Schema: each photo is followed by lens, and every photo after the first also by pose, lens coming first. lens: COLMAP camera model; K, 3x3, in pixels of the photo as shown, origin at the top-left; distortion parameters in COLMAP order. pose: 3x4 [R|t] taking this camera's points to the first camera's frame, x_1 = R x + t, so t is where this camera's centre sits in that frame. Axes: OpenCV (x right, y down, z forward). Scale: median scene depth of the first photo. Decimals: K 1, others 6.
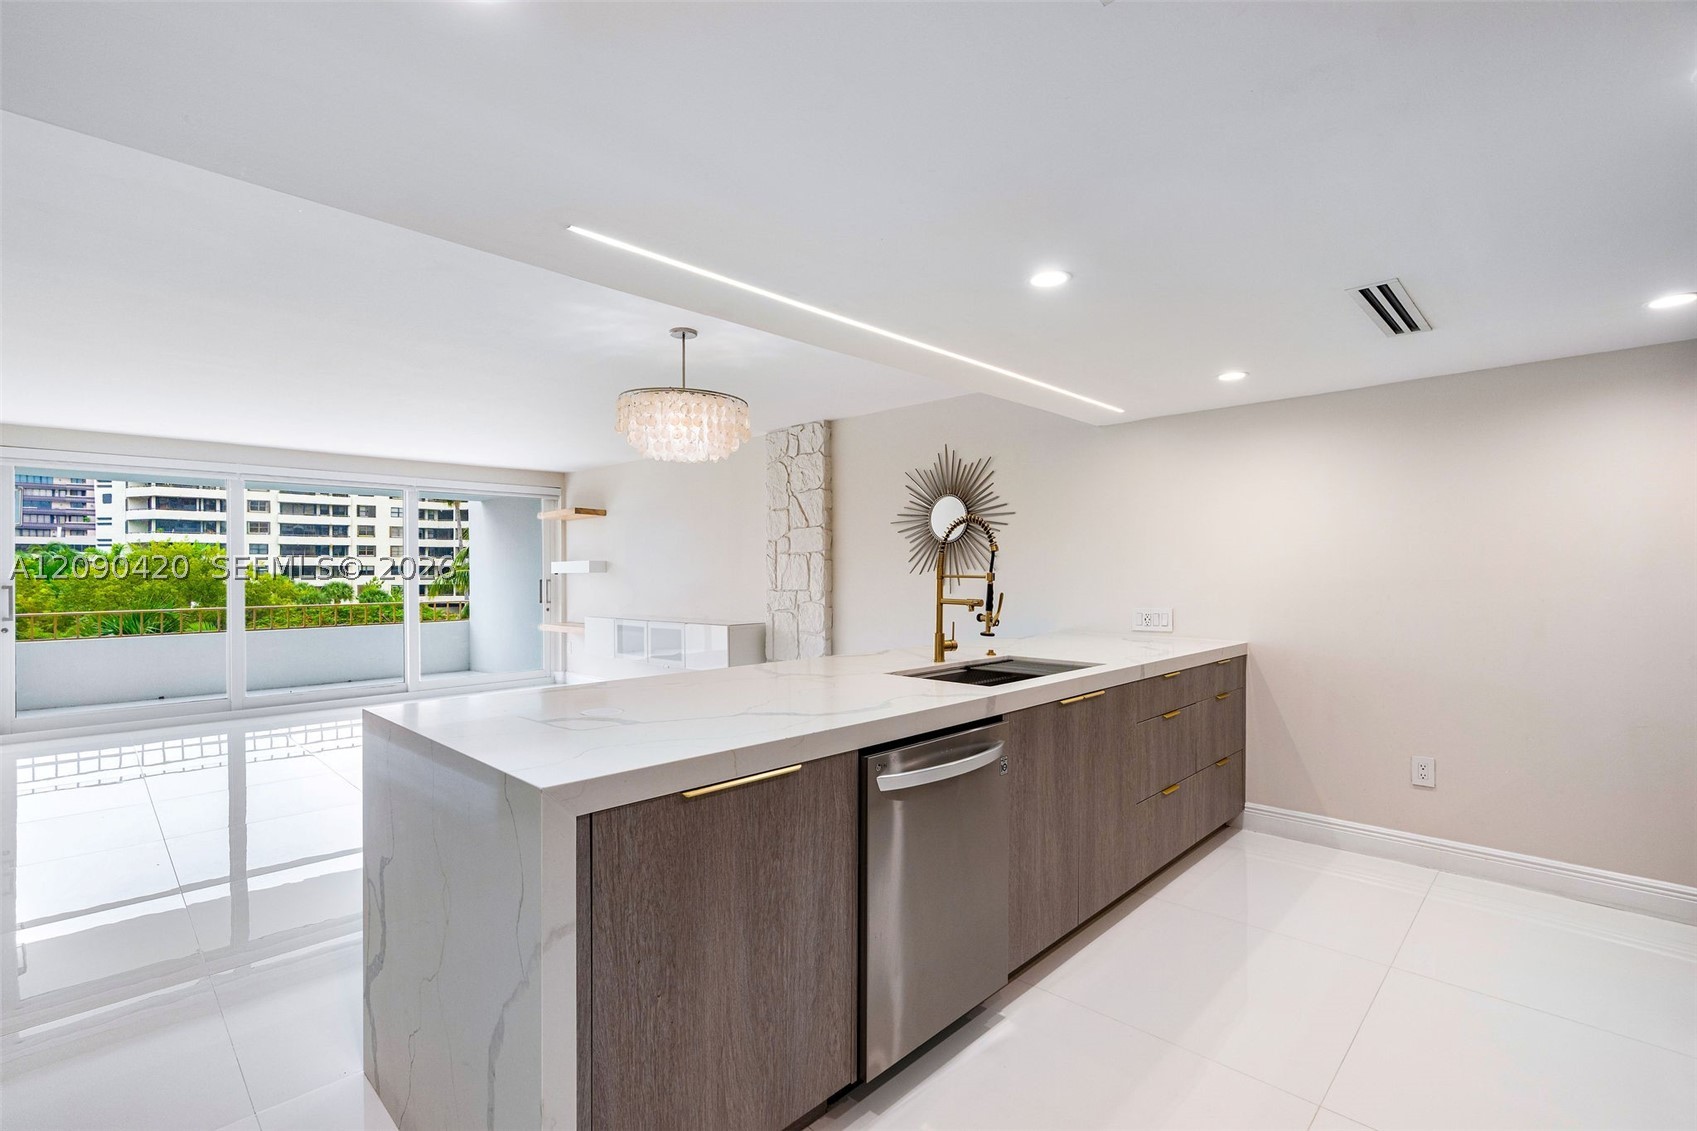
lens RADIAL K [[761.8, 0, 837.4], [0, 761.8, 574.9], [0, 0, 1]] dist [-0.014366, 0.005447]
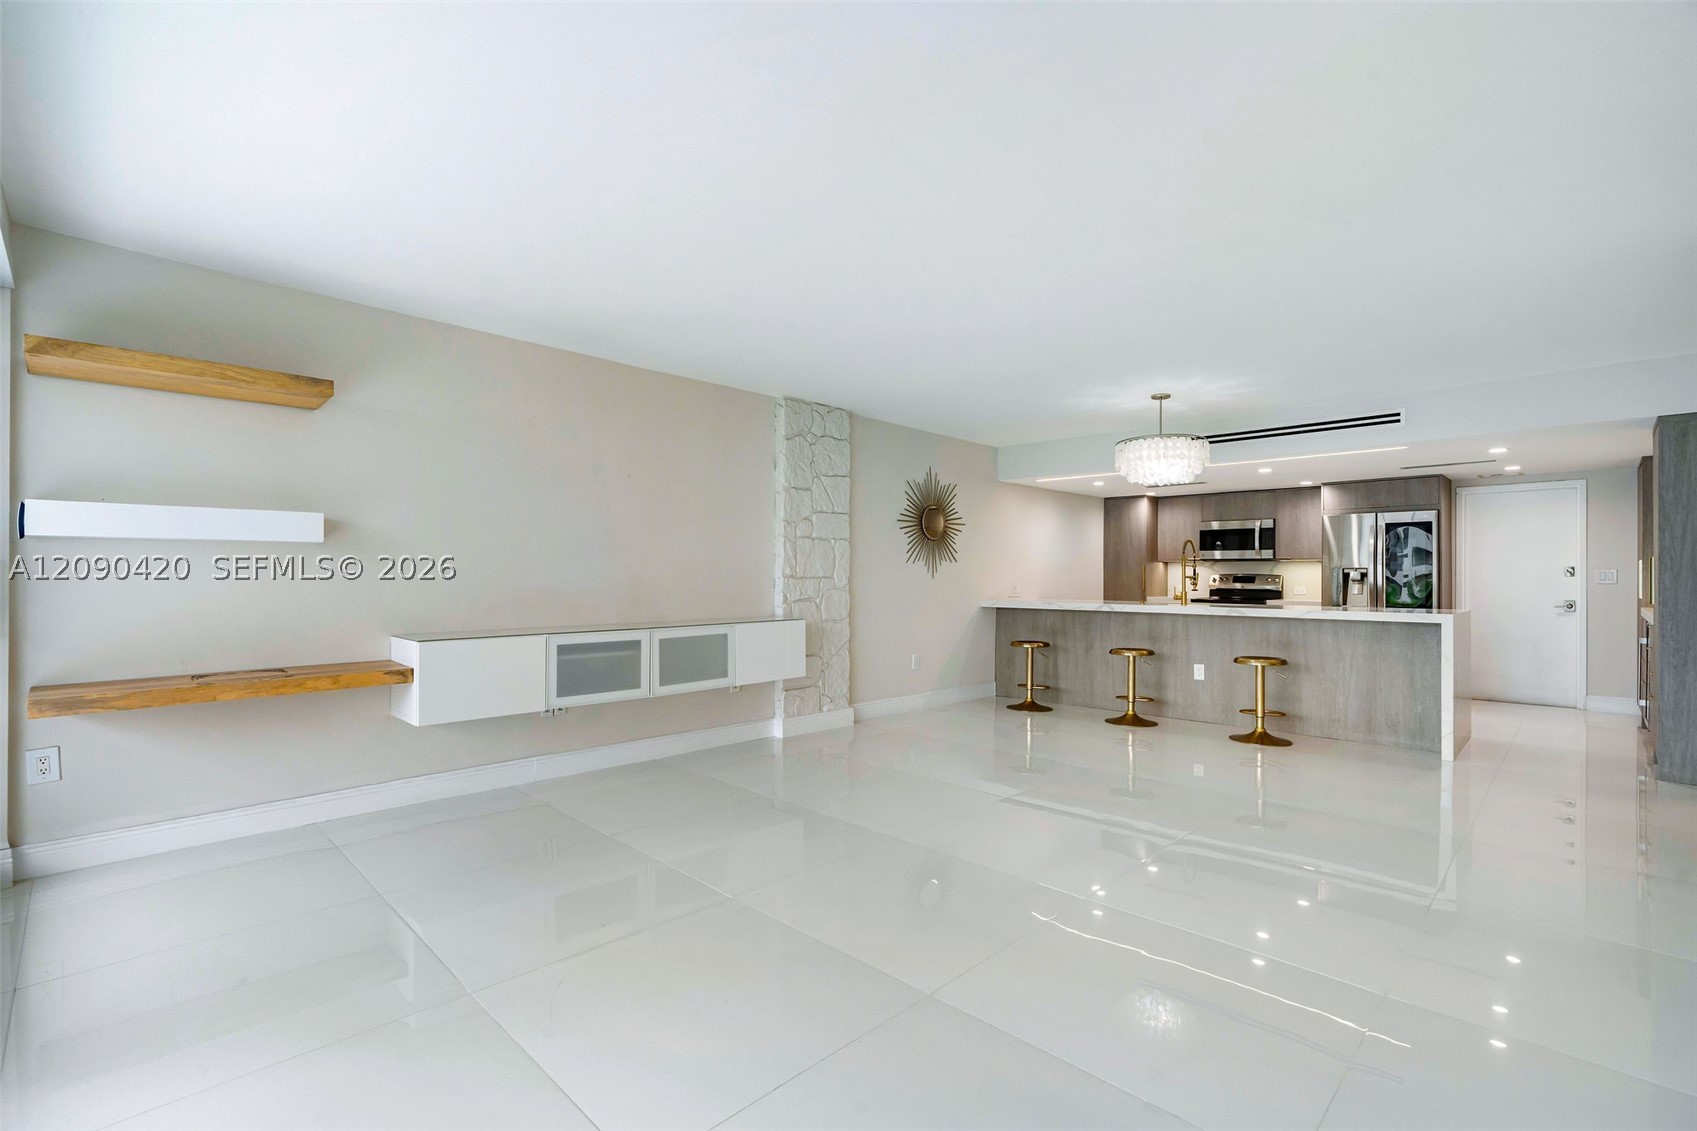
lens RADIAL K [[761.8, 0, 844.7], [0, 761.8, 574.8], [0, 0, 1]] dist [-0.014366, 0.005447]
pose [[-0.004779, 0.006820, 0.999965, -0.852474], [-0.002030, 0.999975, -0.006829, 0.019673], [-0.999987, -0.002063, -0.004765, 0.829126]]
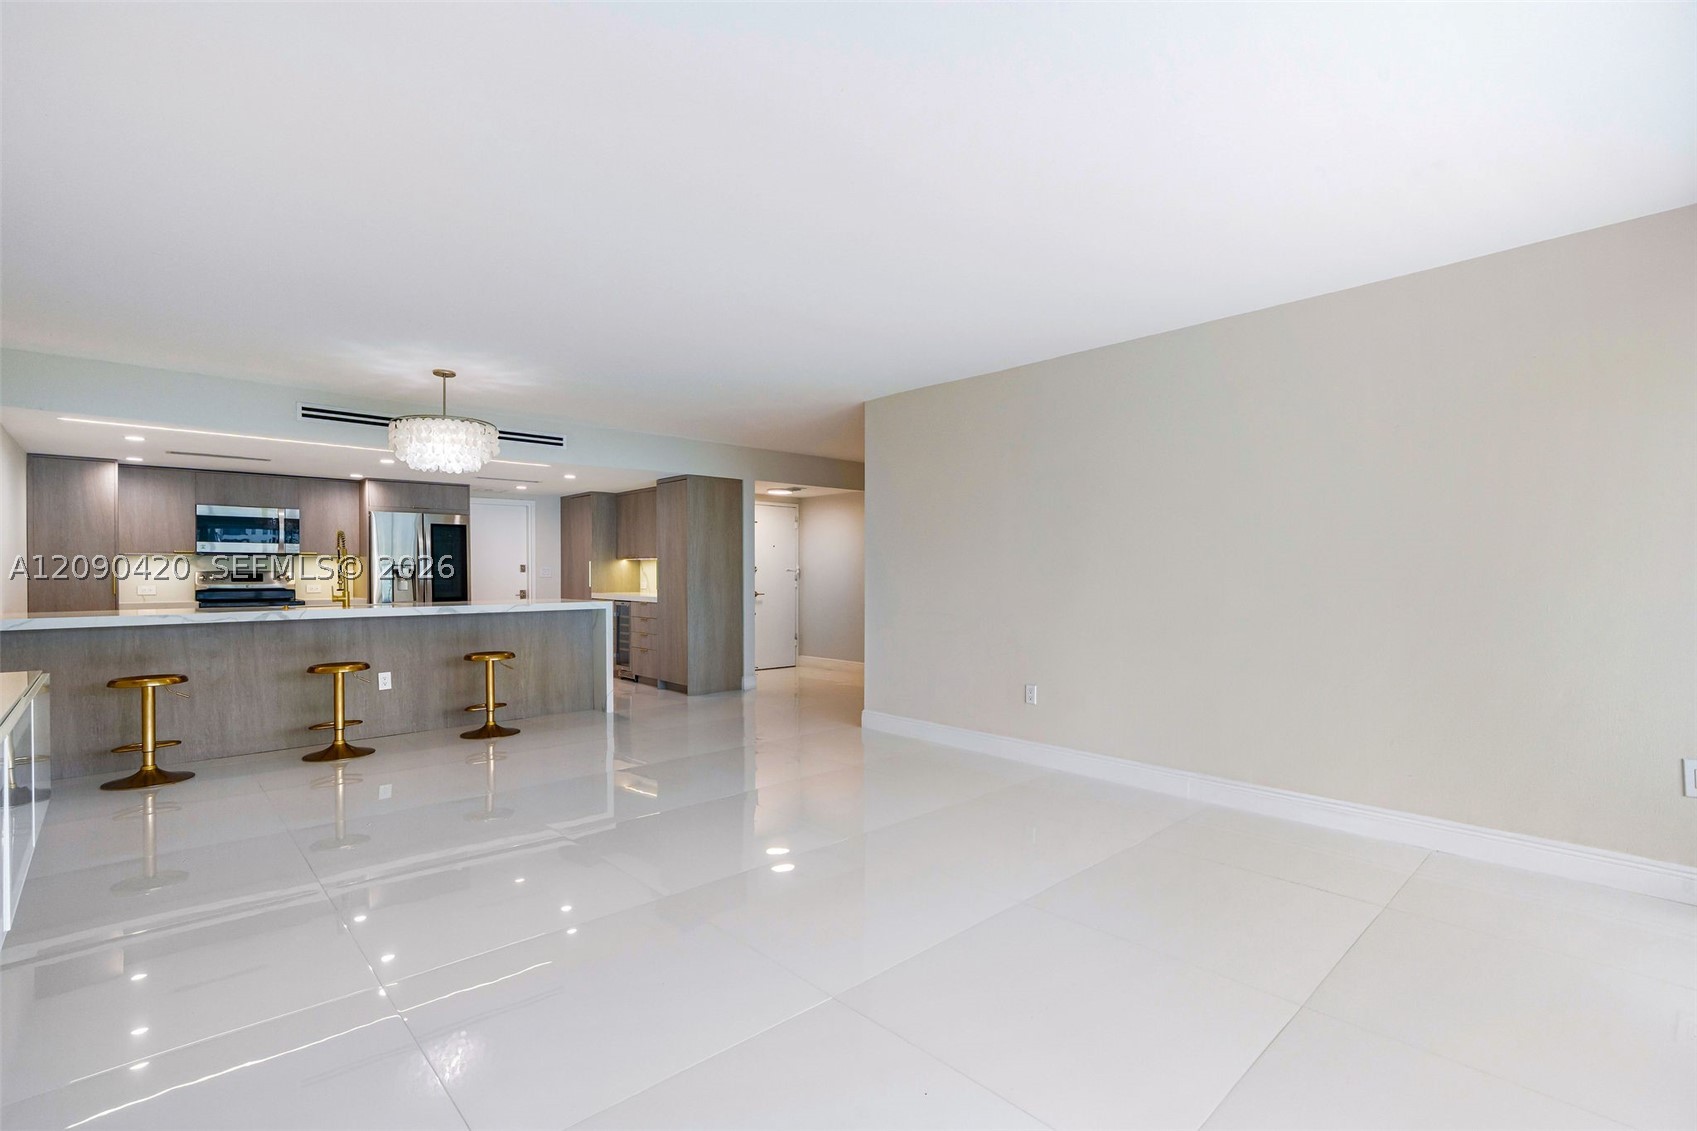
lens RADIAL K [[761.8, 0, 846.8], [0, 761.8, 576.2], [0, 0, 1]] dist [-0.014366, 0.005447]
pose [[-0.999394, 0.008587, 0.033741, -0.482574], [0.008820, 0.999938, 0.006770, 0.016149], [-0.033681, 0.007063, -0.999408, 1.175233]]
